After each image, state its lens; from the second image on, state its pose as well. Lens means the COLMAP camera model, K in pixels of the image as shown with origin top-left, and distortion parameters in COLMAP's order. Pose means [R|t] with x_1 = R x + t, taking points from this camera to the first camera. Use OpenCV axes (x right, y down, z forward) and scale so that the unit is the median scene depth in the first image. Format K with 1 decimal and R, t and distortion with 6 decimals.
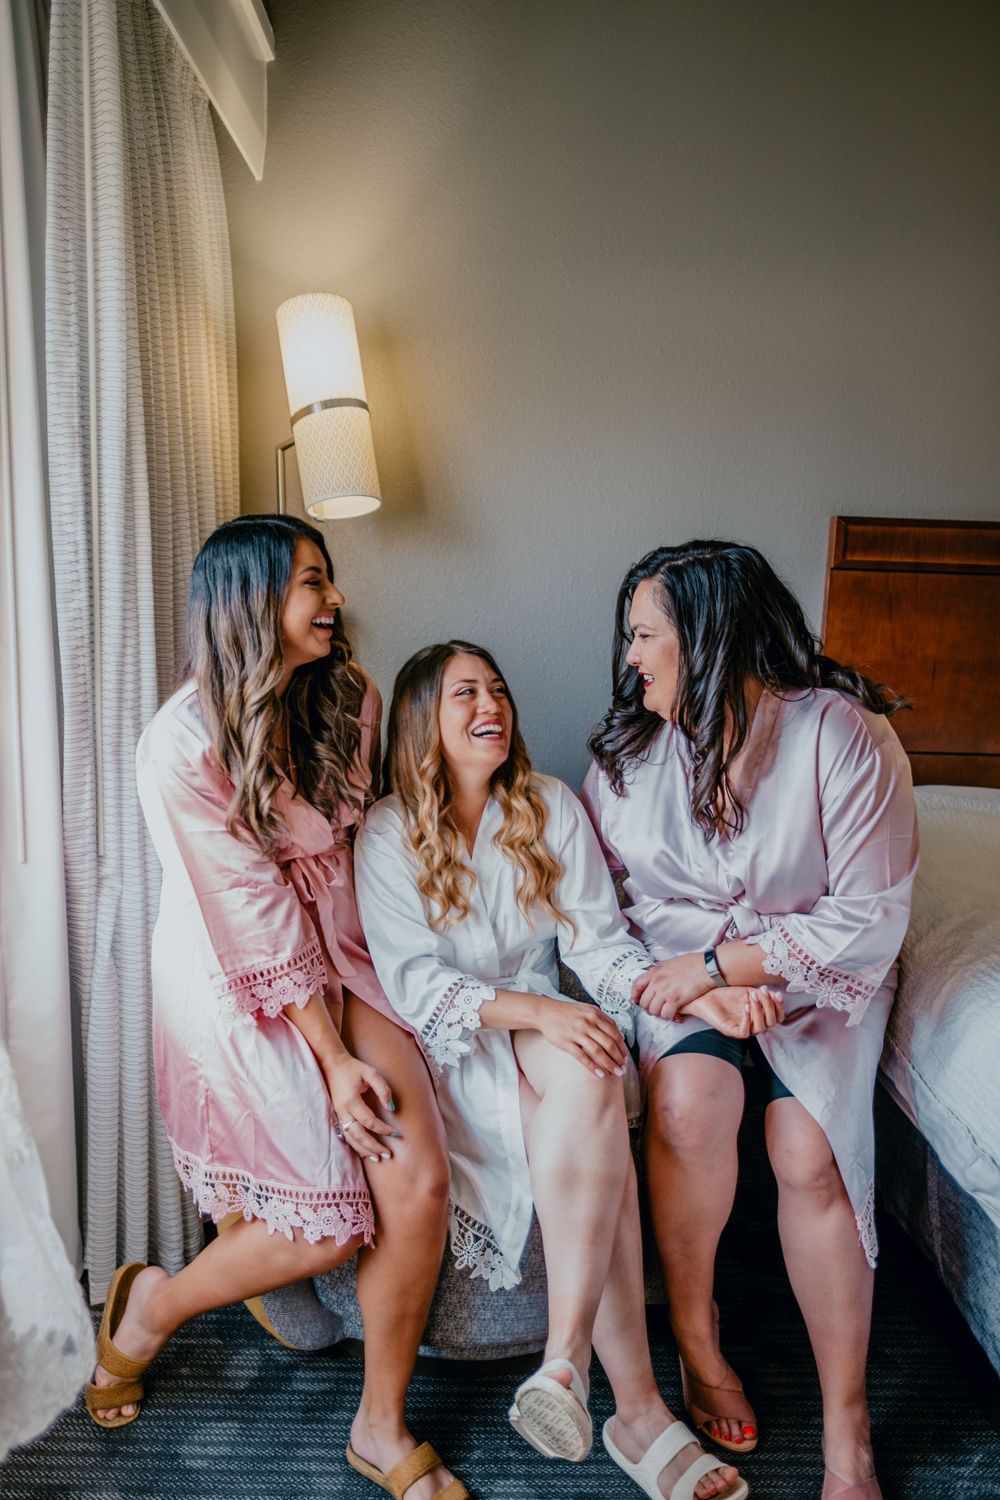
lens RADIAL K [[1047.9, 0, 504.1], [0, 1047.9, 753.1], [0, 0, 1]] dist [-0.000742, 0.000010]
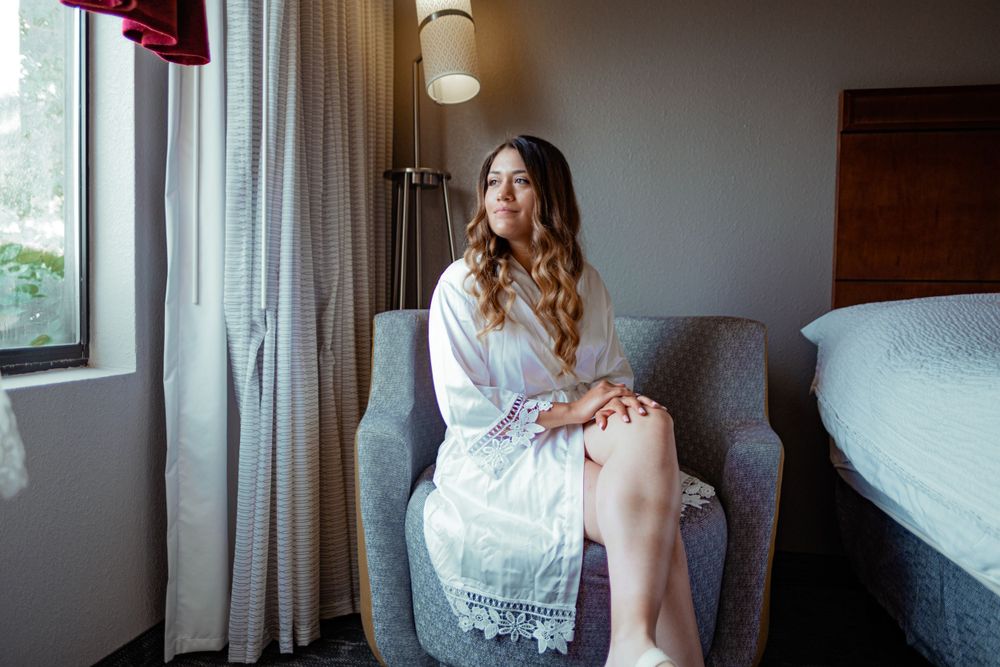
lens RADIAL K [[695.7, 0, 503.3], [0, 695.7, 340.3], [0, 0, 1]] dist [-0.005280, 0.000343]
pose [[0.980019, -0.006059, -0.198812, 0.113821], [-0.019130, 0.992031, -0.124532, 0.257435], [0.197982, 0.125847, 0.972093, 0.206549]]
